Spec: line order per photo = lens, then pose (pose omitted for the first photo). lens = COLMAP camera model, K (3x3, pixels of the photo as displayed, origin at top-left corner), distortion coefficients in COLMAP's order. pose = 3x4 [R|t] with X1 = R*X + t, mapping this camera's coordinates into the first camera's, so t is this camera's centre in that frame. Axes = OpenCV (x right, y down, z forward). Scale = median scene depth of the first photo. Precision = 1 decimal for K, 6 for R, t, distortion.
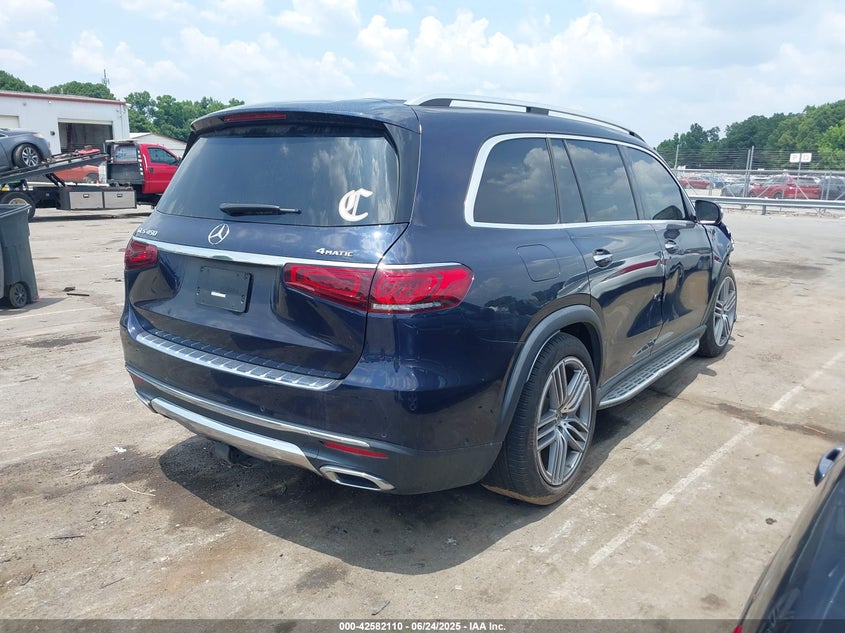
lens RADIAL K [[657.2, 0, 422.5], [0, 657.2, 316.5], [0, 0, 1]] dist [-0.005482, 0.000132]
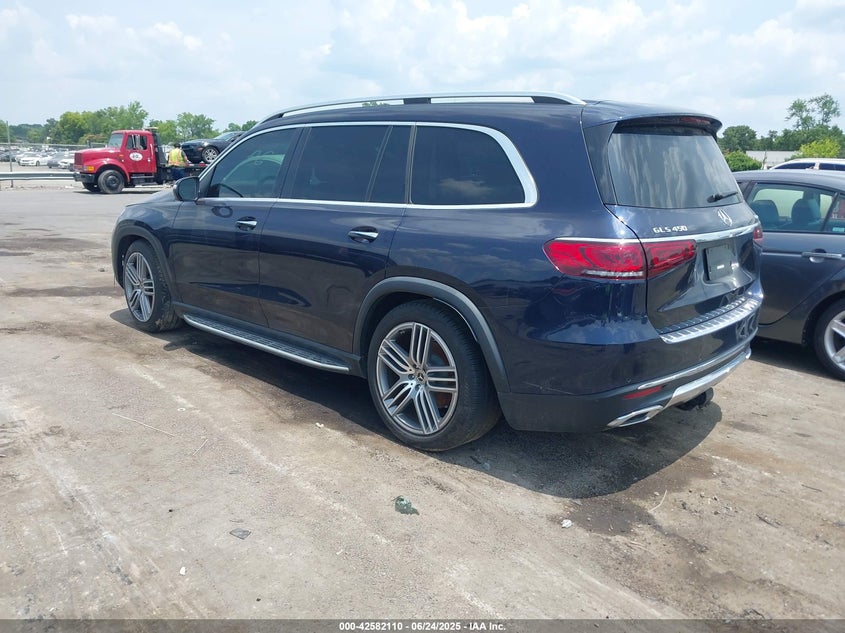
lens RADIAL K [[657.2, 0, 422.5], [0, 657.2, 316.5], [0, 0, 1]] dist [-0.005482, 0.000132]
pose [[0.150477, -0.251017, 0.956215, -1.346043], [0.210309, 0.953217, 0.217134, -0.273635], [-0.965985, 0.168427, 0.196228, 1.112811]]
